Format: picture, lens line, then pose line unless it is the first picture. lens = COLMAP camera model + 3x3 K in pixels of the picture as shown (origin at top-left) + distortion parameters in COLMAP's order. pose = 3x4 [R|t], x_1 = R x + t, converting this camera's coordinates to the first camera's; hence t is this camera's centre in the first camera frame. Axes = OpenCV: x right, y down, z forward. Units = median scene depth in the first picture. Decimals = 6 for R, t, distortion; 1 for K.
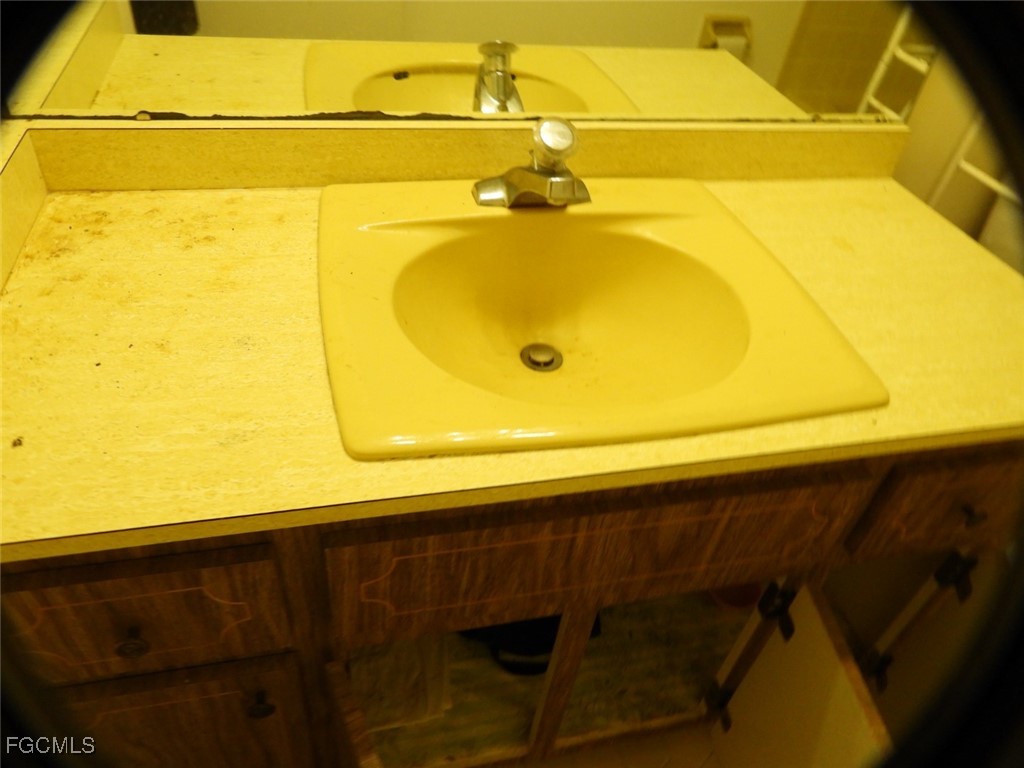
lens RADIAL K [[731.6, 0, 512.0], [0, 731.6, 384.0], [0, 0, 1]] dist [-0.021758, -0.001484]
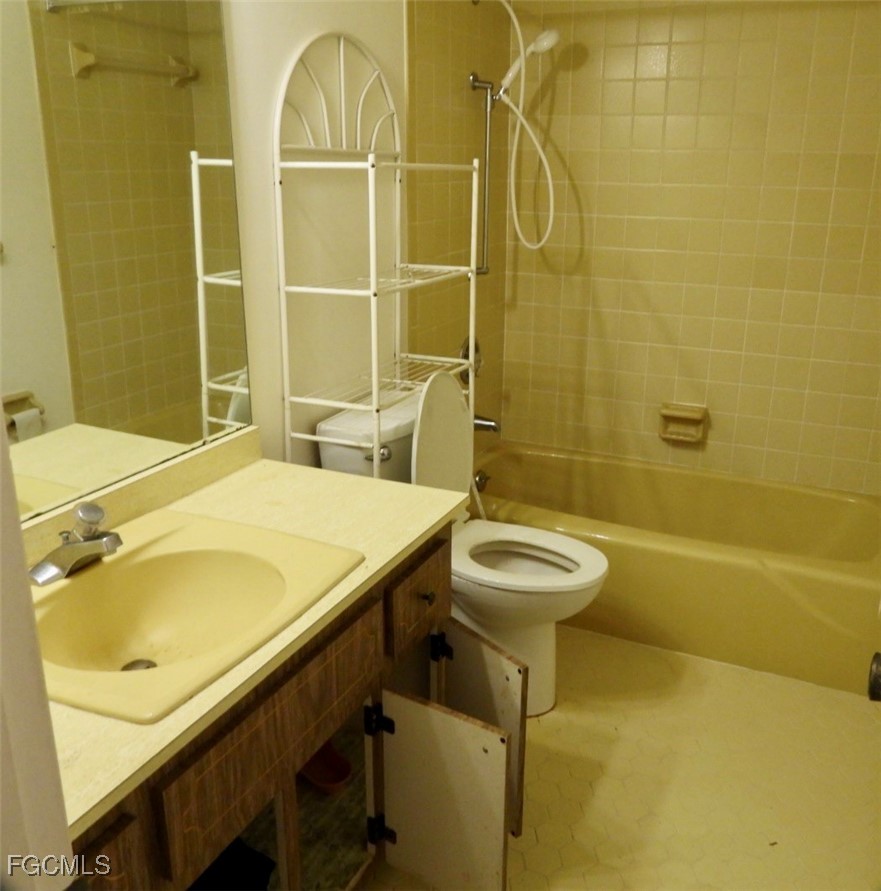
lens RADIAL K [[872.4, 0, 440.5], [0, 872.4, 445.5], [0, 0, 1]] dist [-0.000022, -0.000351]
pose [[0.628360, -0.334527, 0.702321, -0.596946], [0.553276, 0.826830, -0.101178, 0.090508], [-0.546854, 0.452154, 0.704633, -0.565771]]
